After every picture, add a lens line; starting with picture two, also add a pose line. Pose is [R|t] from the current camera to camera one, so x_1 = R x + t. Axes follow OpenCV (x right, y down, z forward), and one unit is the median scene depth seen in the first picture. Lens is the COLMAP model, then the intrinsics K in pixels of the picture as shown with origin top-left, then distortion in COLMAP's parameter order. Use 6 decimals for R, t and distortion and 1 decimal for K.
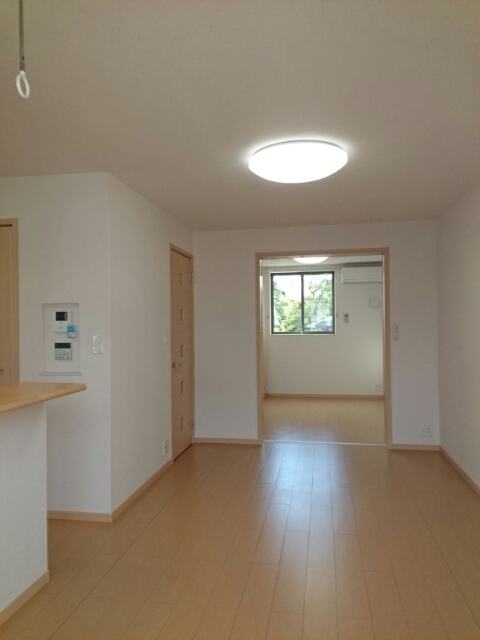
lens RADIAL K [[511.9, 0, 240.0], [0, 511.9, 320.0], [0, 0, 1]] dist [0.001285, -0.000495]
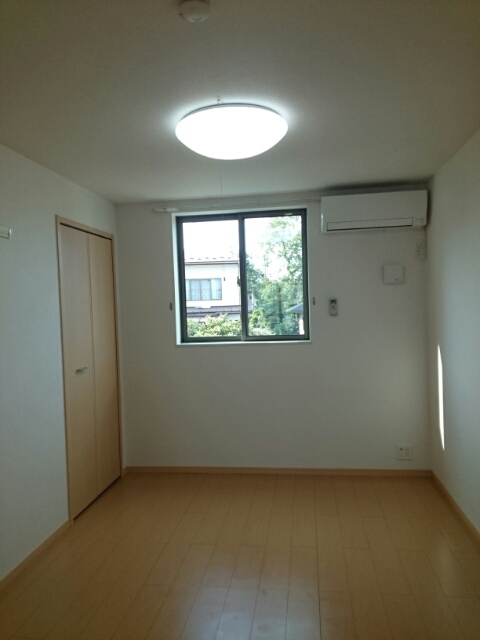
lens RADIAL K [[504.6, 0, 240.0], [0, 504.6, 320.0], [0, 0, 1]] dist [0.000444, -0.000358]
pose [[0.999289, -0.021950, 0.030658, 0.113989], [0.020940, 0.999240, 0.032892, -0.009107], [-0.031356, -0.032227, 0.998989, 0.568093]]
